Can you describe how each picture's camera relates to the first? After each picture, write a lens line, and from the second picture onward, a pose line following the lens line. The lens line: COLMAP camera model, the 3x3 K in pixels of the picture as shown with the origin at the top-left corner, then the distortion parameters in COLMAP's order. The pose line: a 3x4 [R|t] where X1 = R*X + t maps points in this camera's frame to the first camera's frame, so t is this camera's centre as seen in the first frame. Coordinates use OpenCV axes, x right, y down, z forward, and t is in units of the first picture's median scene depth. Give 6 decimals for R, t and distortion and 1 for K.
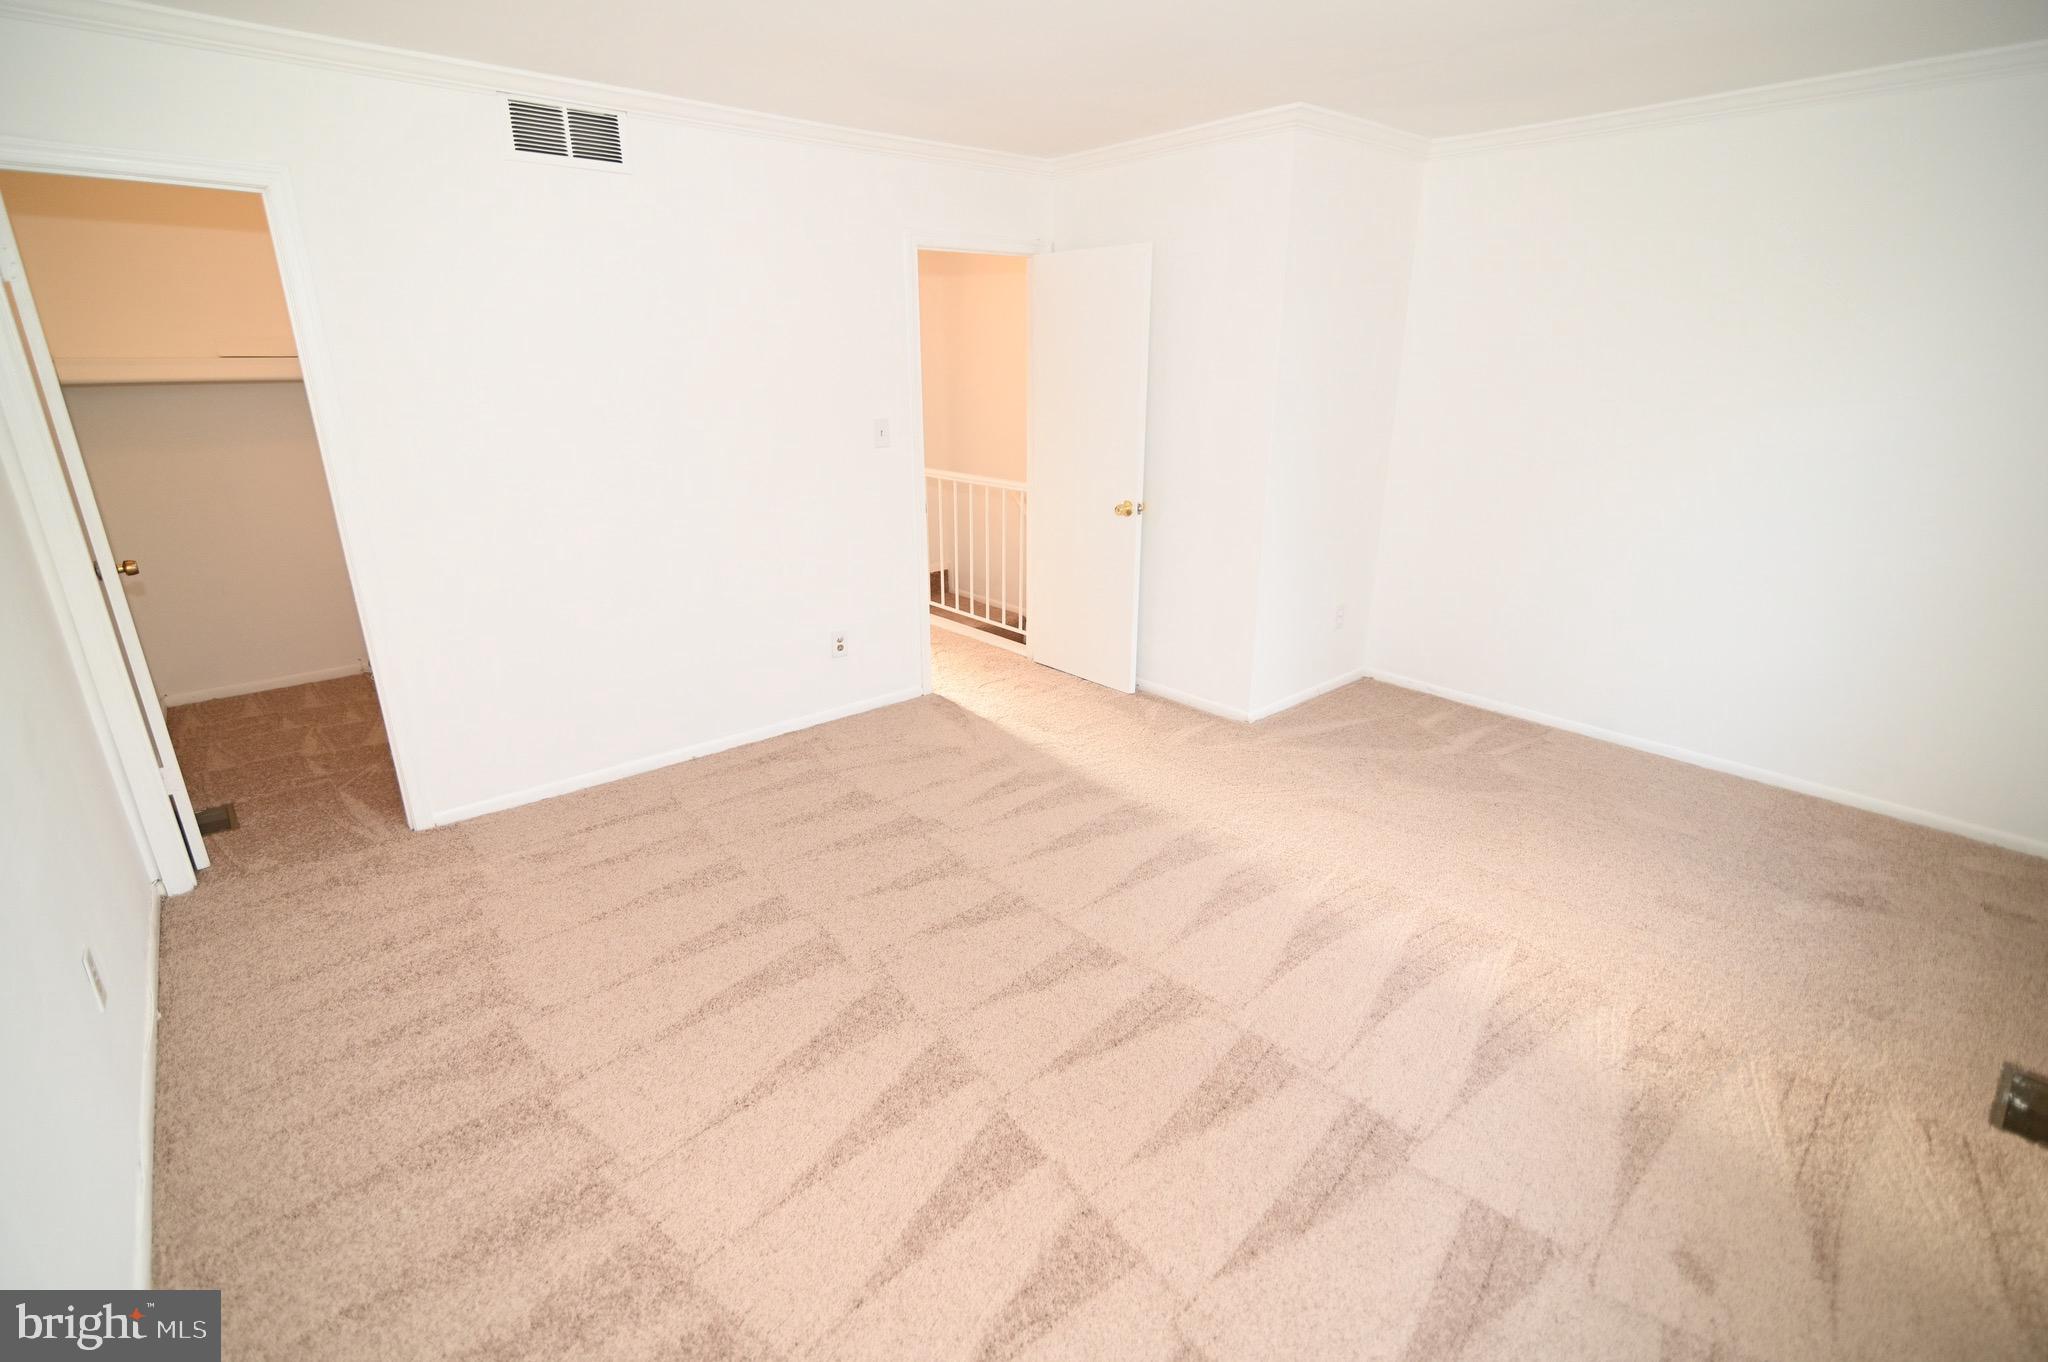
lens RADIAL K [[935.6, 0, 1020.4], [0, 935.6, 680.0], [0, 0, 1]] dist [-0.022468, 0.001497]
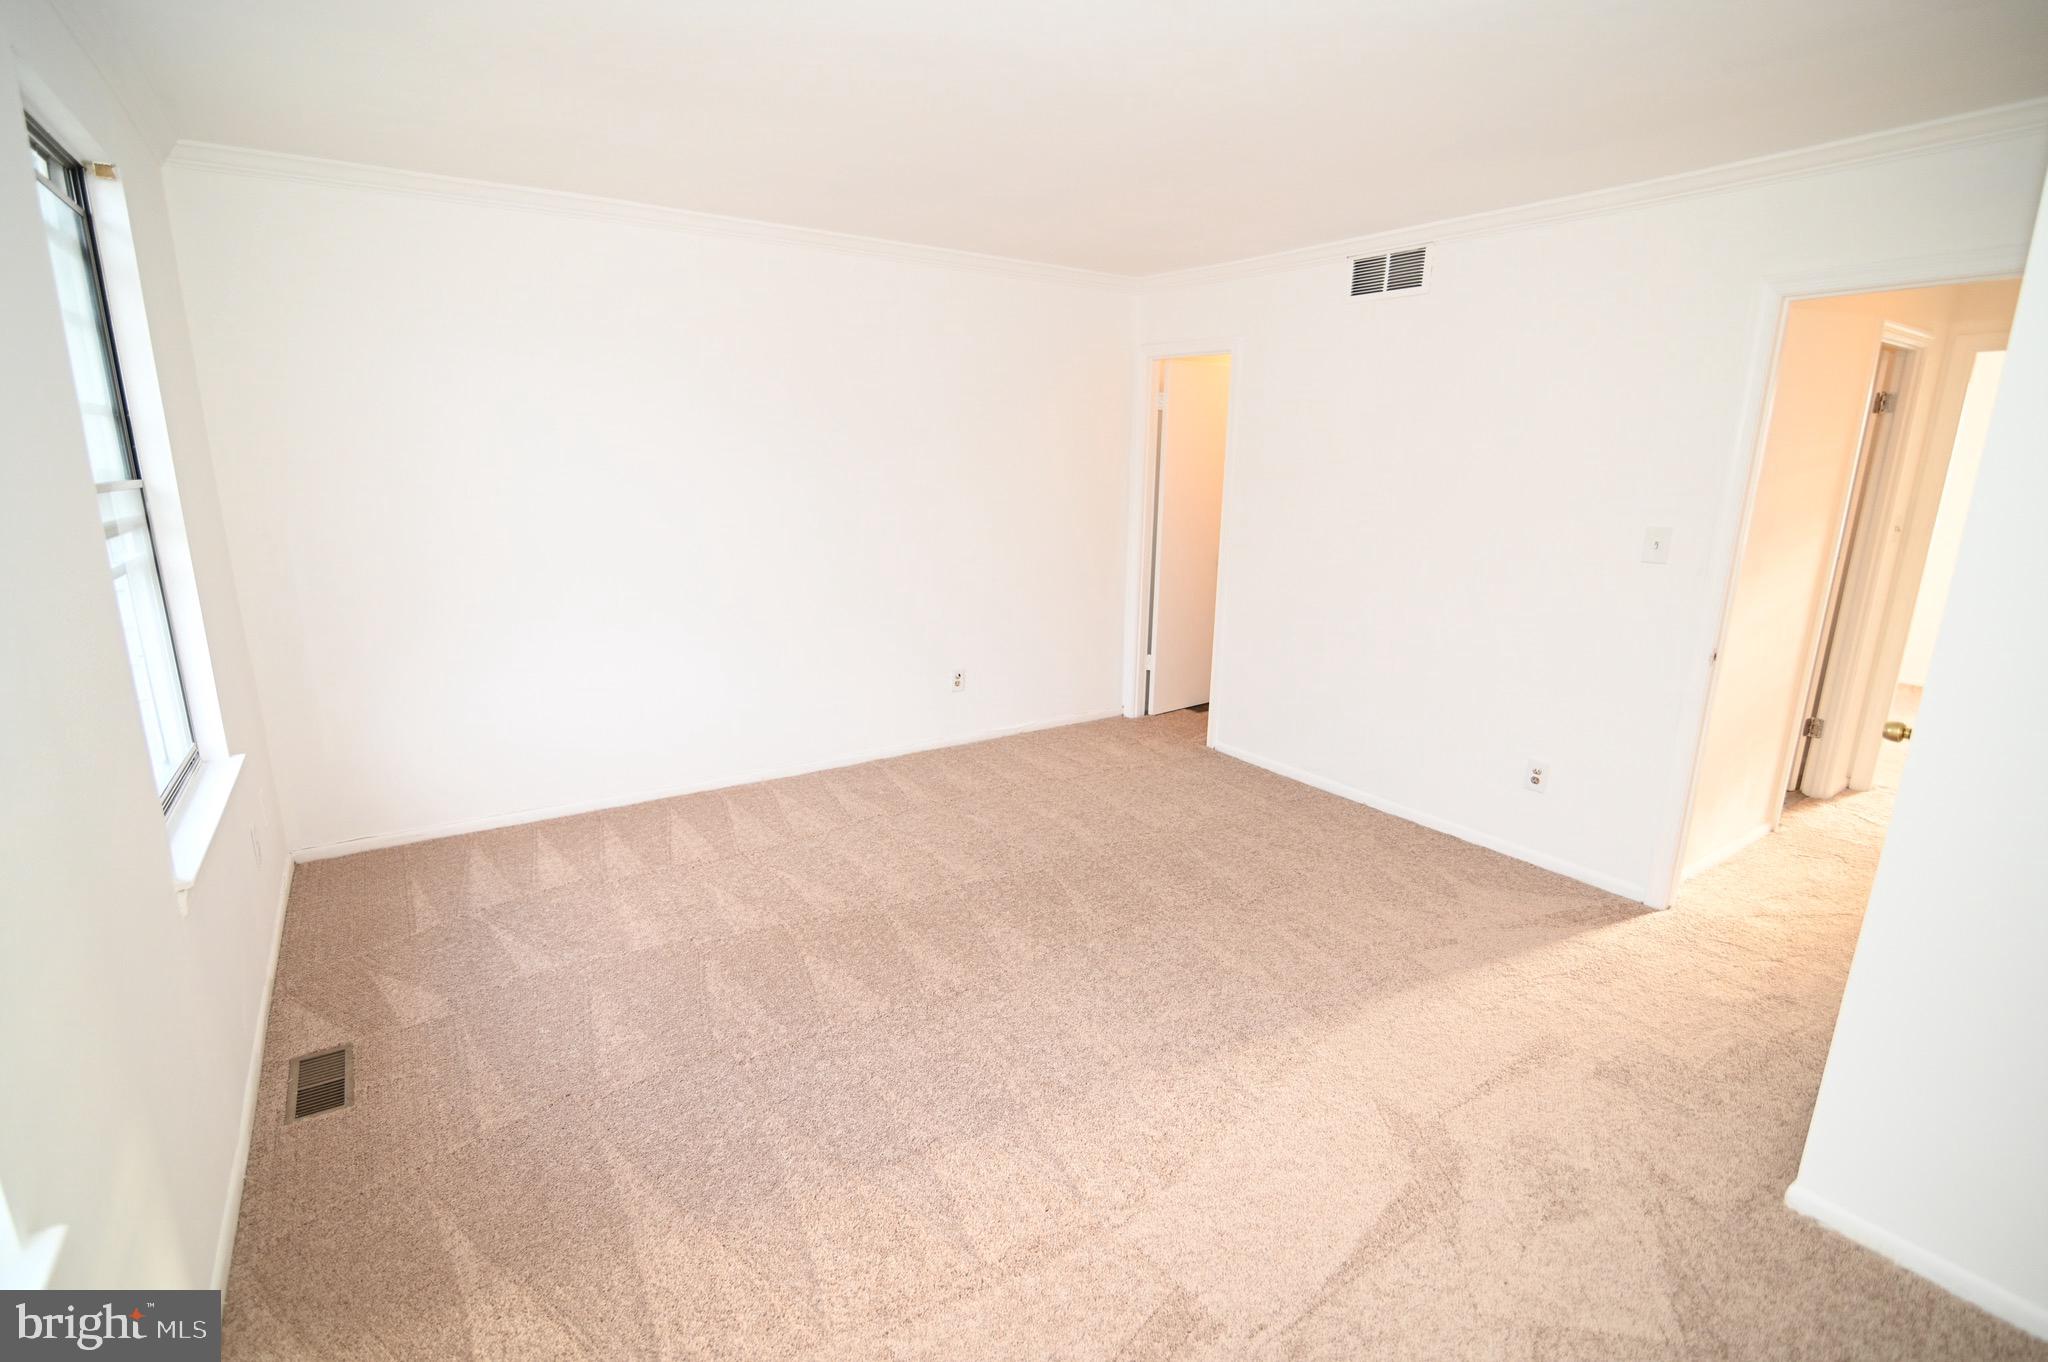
lens RADIAL K [[935.6, 0, 1022.1], [0, 935.6, 679.3], [0, 0, 1]] dist [-0.022468, 0.001497]
pose [[-0.113064, 0.229134, -0.966806, 0.897268], [-0.338906, 0.905798, 0.254309, -0.238254], [0.934002, 0.356409, -0.024759, 0.746538]]
